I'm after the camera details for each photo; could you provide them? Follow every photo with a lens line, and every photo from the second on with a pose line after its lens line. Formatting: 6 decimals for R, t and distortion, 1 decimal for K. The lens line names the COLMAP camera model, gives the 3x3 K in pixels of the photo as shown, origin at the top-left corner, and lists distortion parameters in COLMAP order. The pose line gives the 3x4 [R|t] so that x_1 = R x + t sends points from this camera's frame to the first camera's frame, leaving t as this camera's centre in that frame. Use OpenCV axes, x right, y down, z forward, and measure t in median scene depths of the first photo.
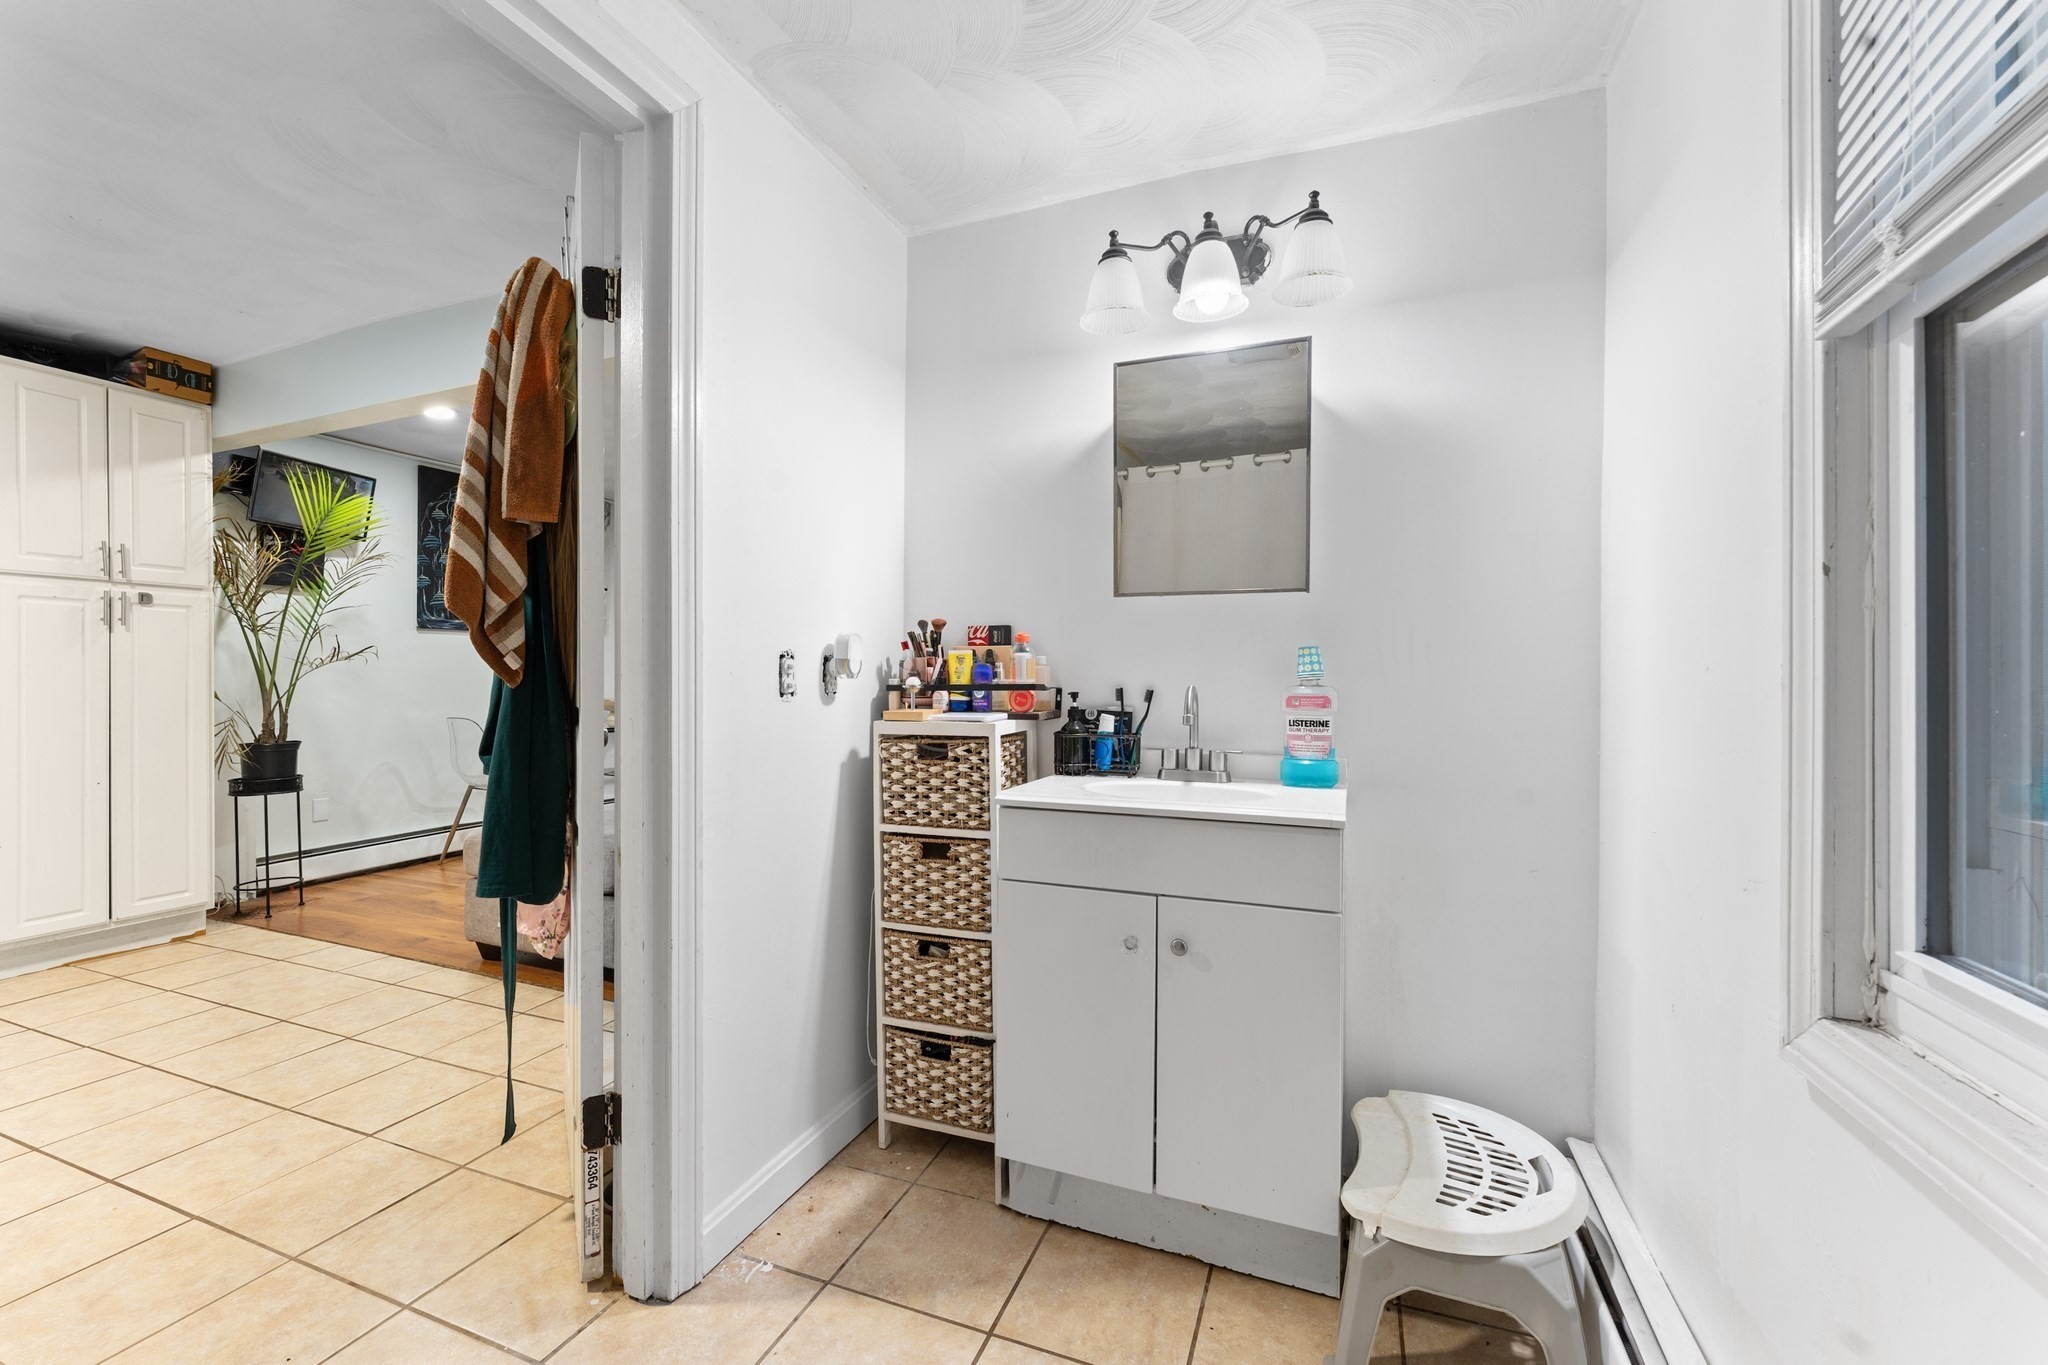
lens RADIAL K [[824.5, 0, 1019.0], [0, 824.5, 682.4], [0, 0, 1]] dist [0.000572, 0.000004]
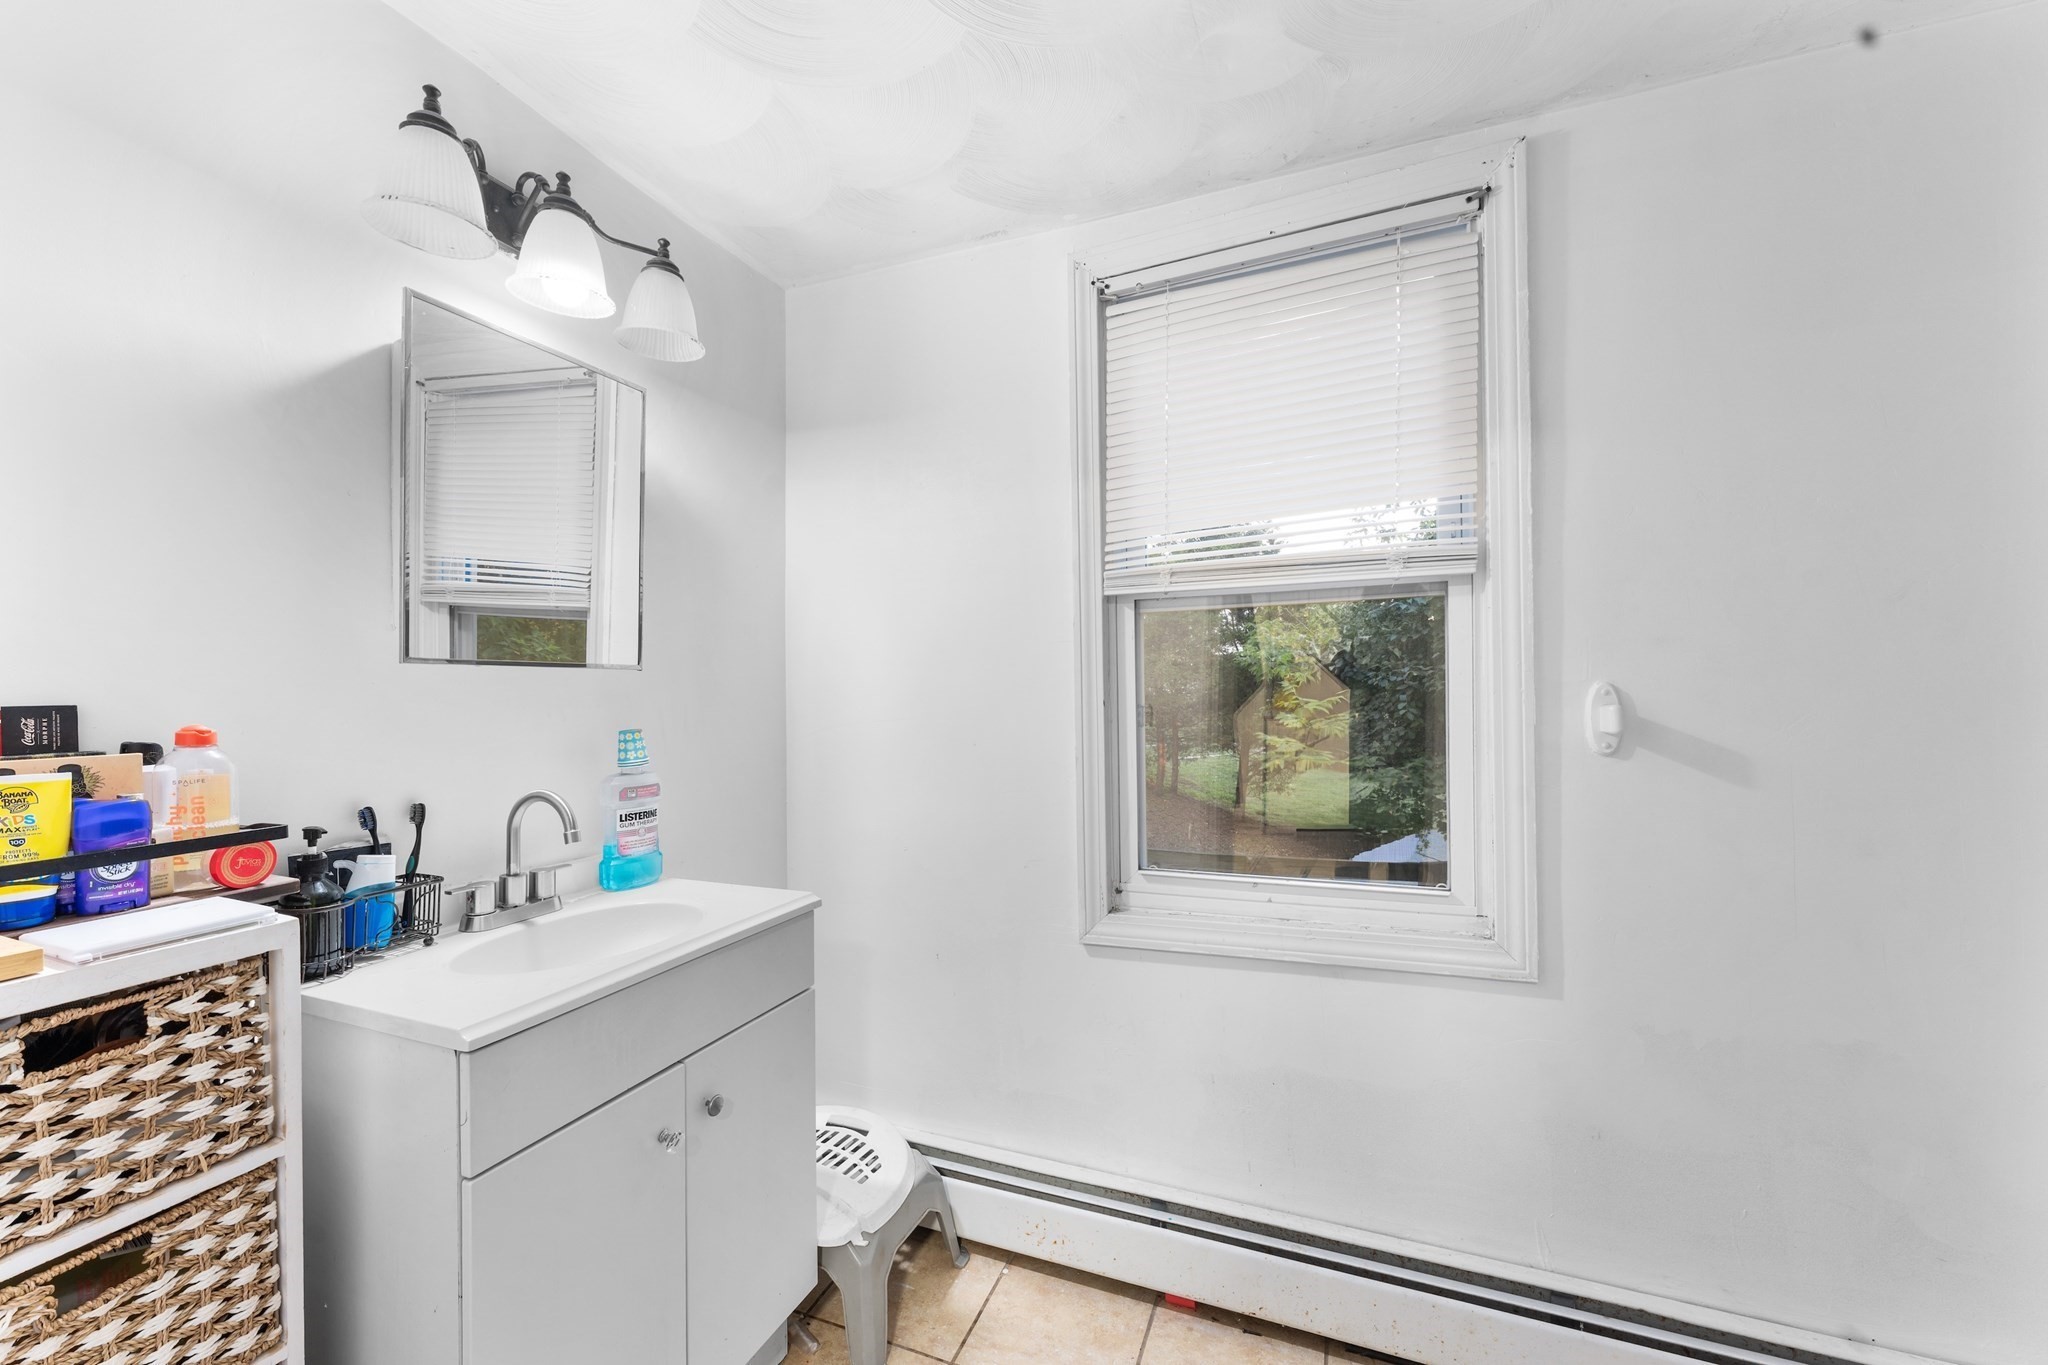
lens RADIAL K [[812.5, 0, 1016.3], [0, 812.5, 687.9], [0, 0, 1]] dist [0.001131, -0.000225]
pose [[-0.005205, -0.006588, 0.999965, -0.513933], [0.004517, 0.999968, 0.006612, -0.089844], [-0.999976, 0.004551, -0.005175, 0.552386]]
